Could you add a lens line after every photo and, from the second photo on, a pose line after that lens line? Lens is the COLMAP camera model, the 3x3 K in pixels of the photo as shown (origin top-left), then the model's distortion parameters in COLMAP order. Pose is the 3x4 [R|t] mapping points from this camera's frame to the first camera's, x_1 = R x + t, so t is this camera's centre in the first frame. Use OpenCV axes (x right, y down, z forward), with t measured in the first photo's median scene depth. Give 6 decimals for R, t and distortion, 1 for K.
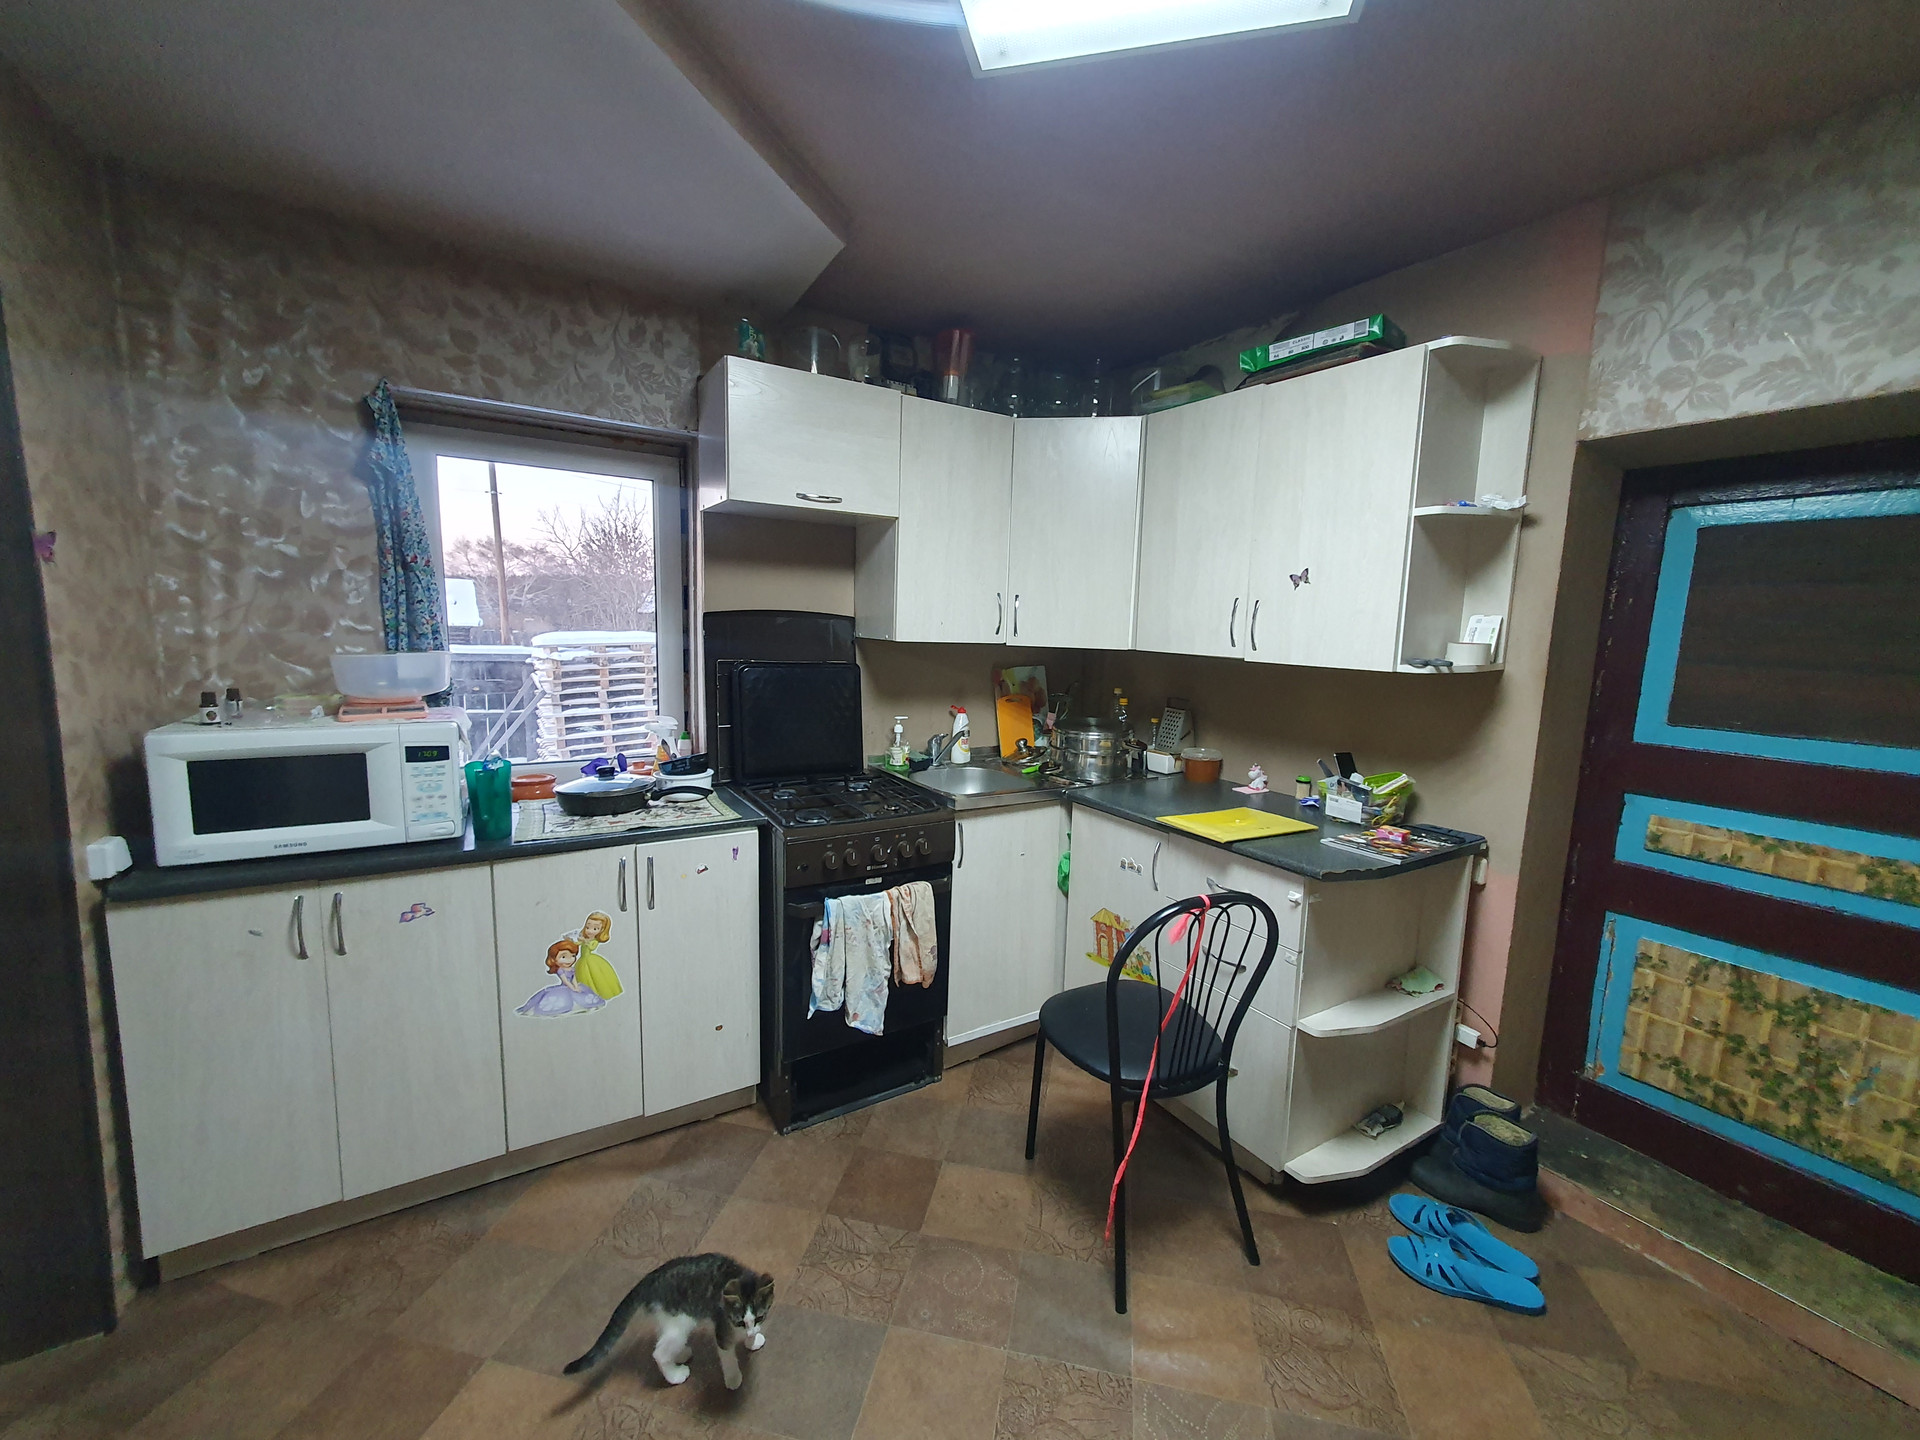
lens RADIAL K [[747.7, 0, 960.0], [0, 747.7, 720.0], [0, 0, 1]] dist [0.007050, 0.000177]
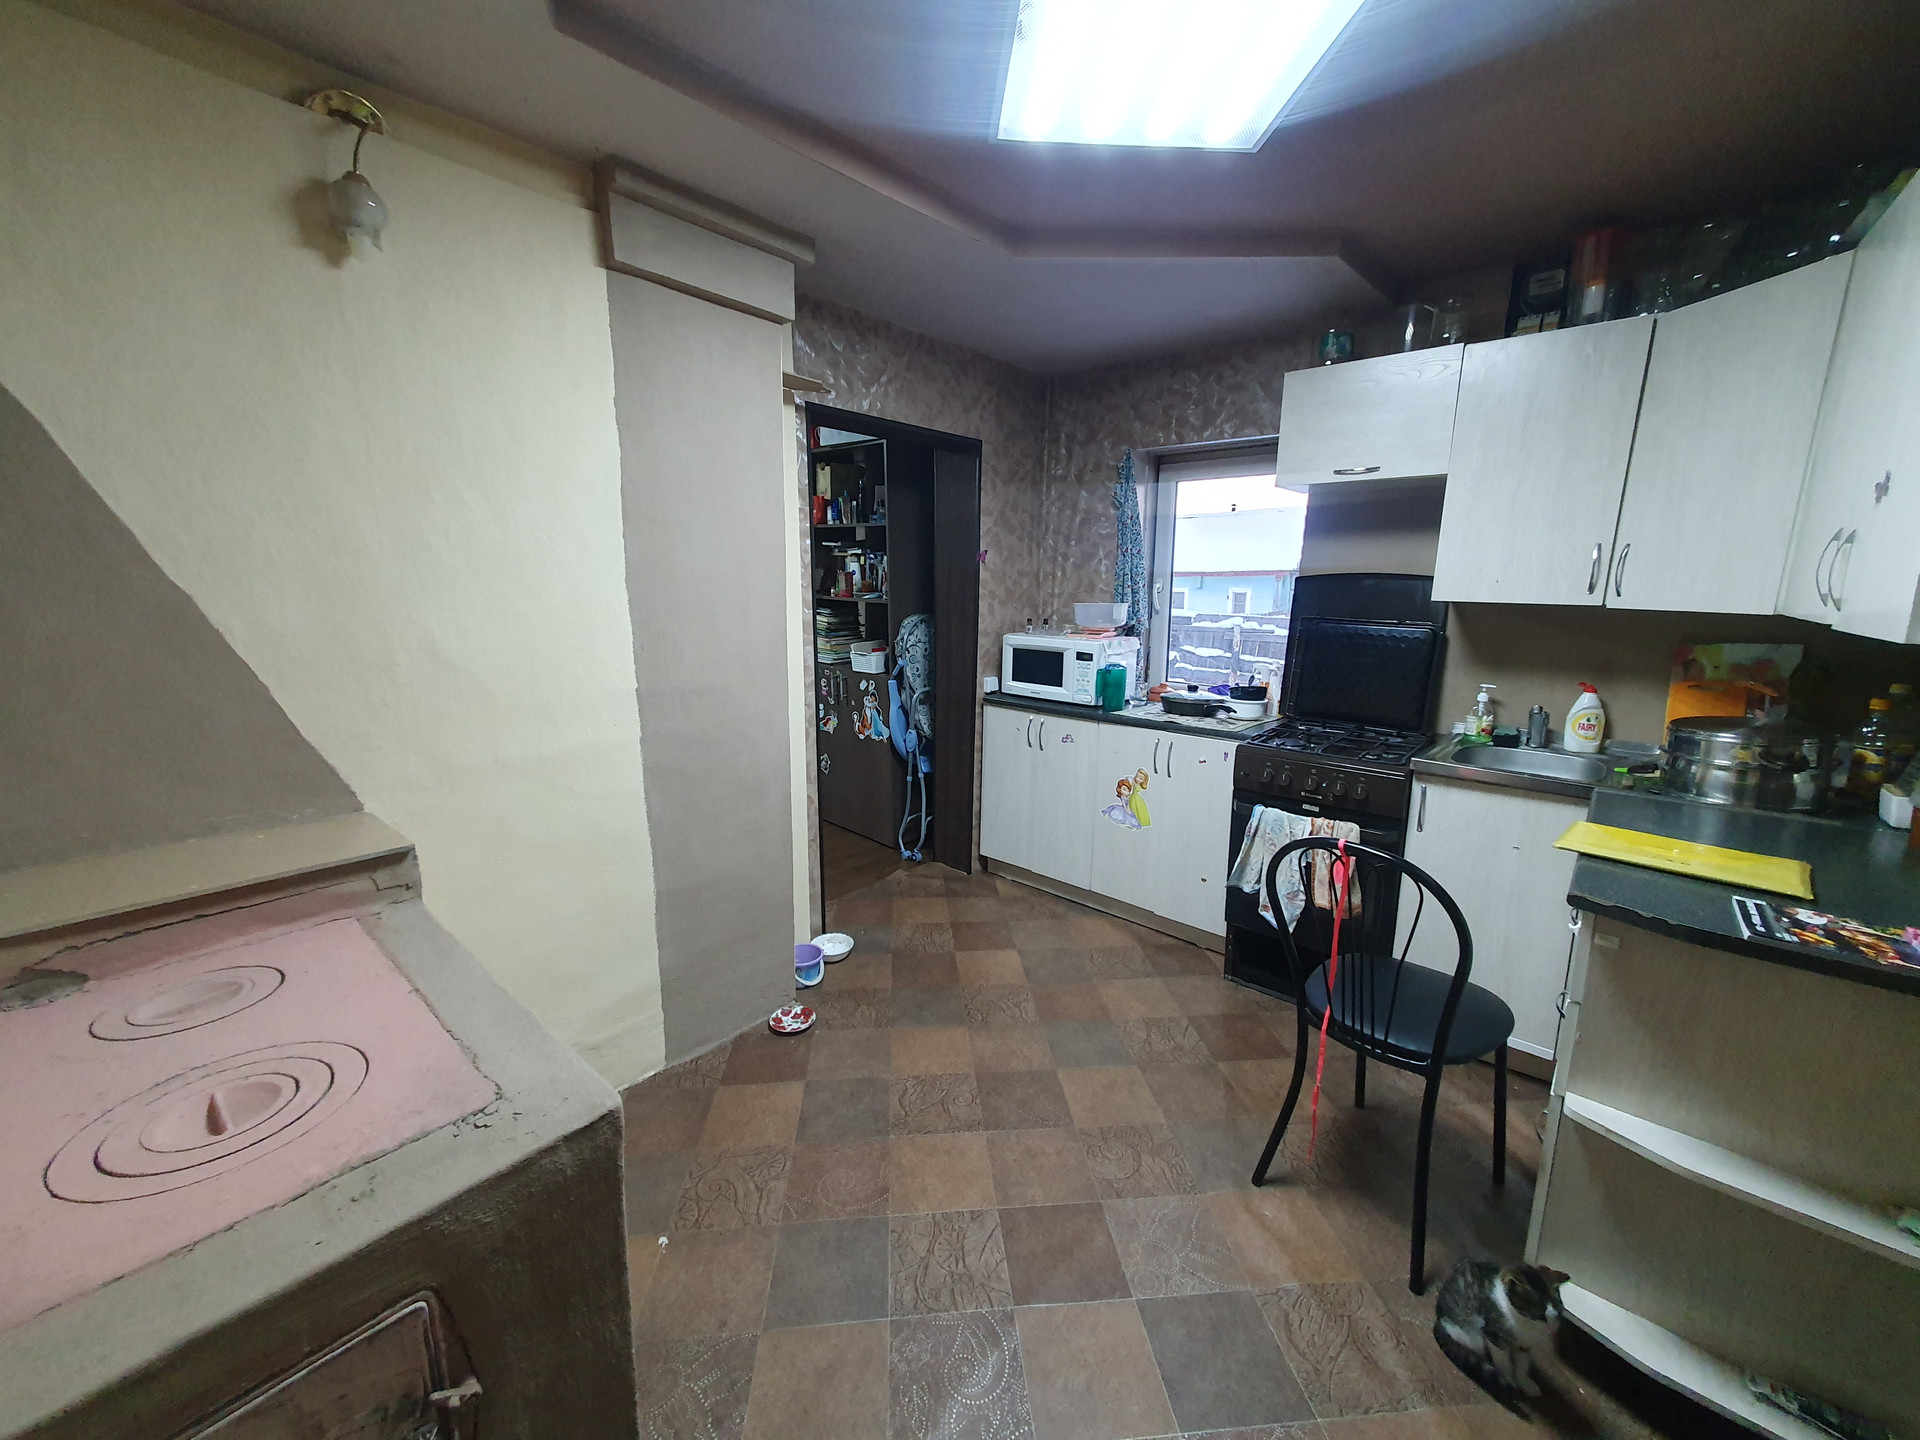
lens RADIAL K [[747.7, 0, 960.0], [0, 747.7, 720.0], [0, 0, 1]] dist [0.007050, 0.000177]
pose [[0.292821, 0.152860, -0.943869, 0.941434], [-0.128249, 0.984498, 0.119652, 0.017132], [0.947527, 0.086014, 0.307886, 0.149959]]
